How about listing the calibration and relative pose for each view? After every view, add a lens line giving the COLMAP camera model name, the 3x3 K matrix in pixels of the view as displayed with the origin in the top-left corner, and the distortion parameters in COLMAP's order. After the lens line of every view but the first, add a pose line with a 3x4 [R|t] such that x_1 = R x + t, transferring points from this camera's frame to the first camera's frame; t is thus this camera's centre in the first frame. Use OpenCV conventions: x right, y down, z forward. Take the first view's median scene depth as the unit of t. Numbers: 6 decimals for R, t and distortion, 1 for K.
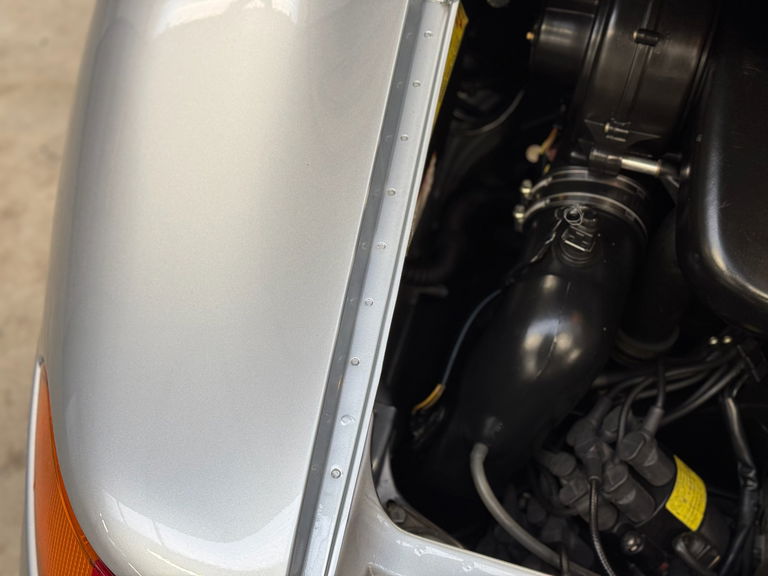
lens RADIAL K [[1065.8, 0, 384.0], [0, 1065.8, 288.0], [0, 0, 1]] dist [0.112692, -0.057757]
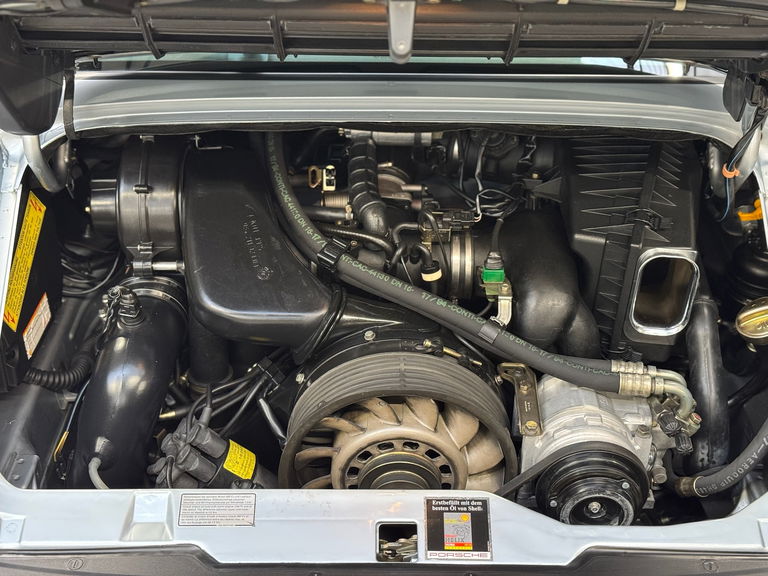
lens RADIAL K [[1065.8, 0, 384.0], [0, 1065.8, 288.0], [0, 0, 1]] dist [0.112692, -0.057757]
pose [[0.965766, -0.203818, 0.160478, 0.290062], [0.243772, 0.924601, -0.292725, 0.470331], [-0.088716, 0.321824, 0.942634, -0.544733]]
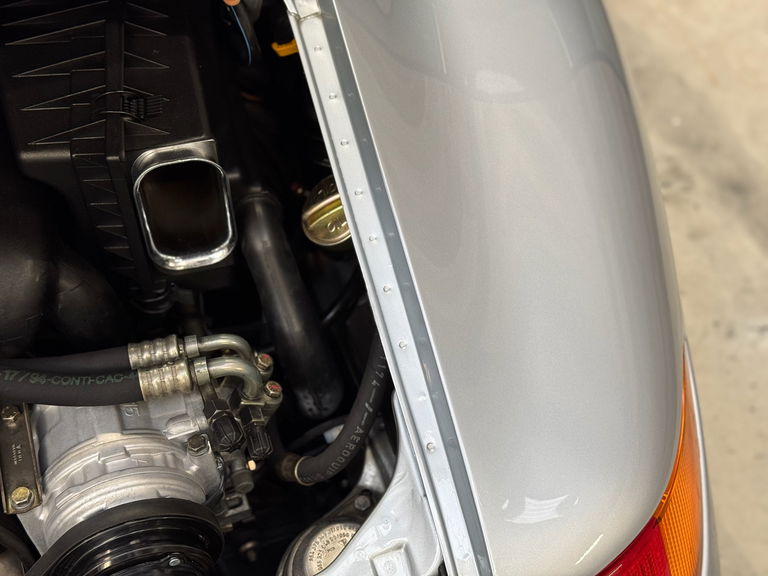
lens RADIAL K [[1065.8, 0, 384.0], [0, 1065.8, 288.0], [0, 0, 1]] dist [0.112692, -0.057757]
pose [[0.817782, -0.508005, 0.270487, 0.763699], [0.515490, 0.855535, 0.048273, 0.234209], [-0.255934, 0.099956, 0.961513, -0.122477]]
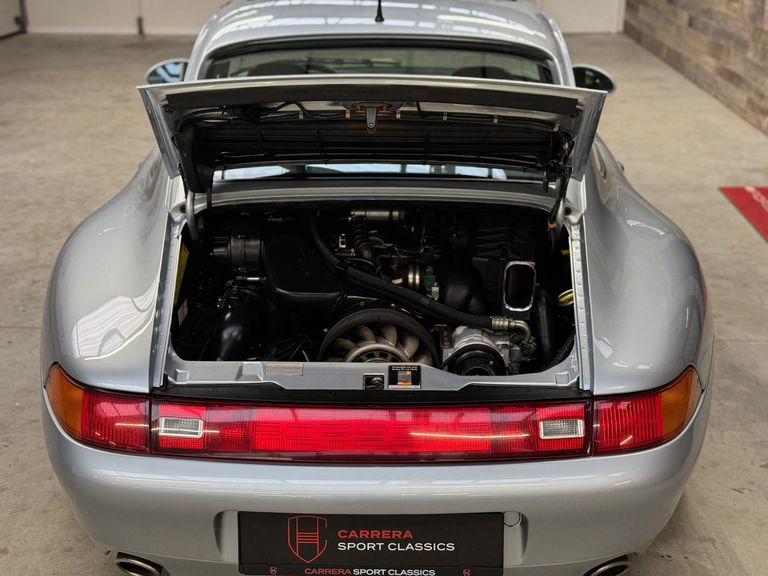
lens RADIAL K [[1065.8, 0, 384.0], [0, 1065.8, 288.0], [0, 0, 1]] dist [0.112692, -0.057757]
pose [[0.968872, -0.157635, 0.190889, 0.020146], [0.236002, 0.820996, -0.519874, 1.531593], [-0.074769, 0.548741, 0.832642, -1.488621]]
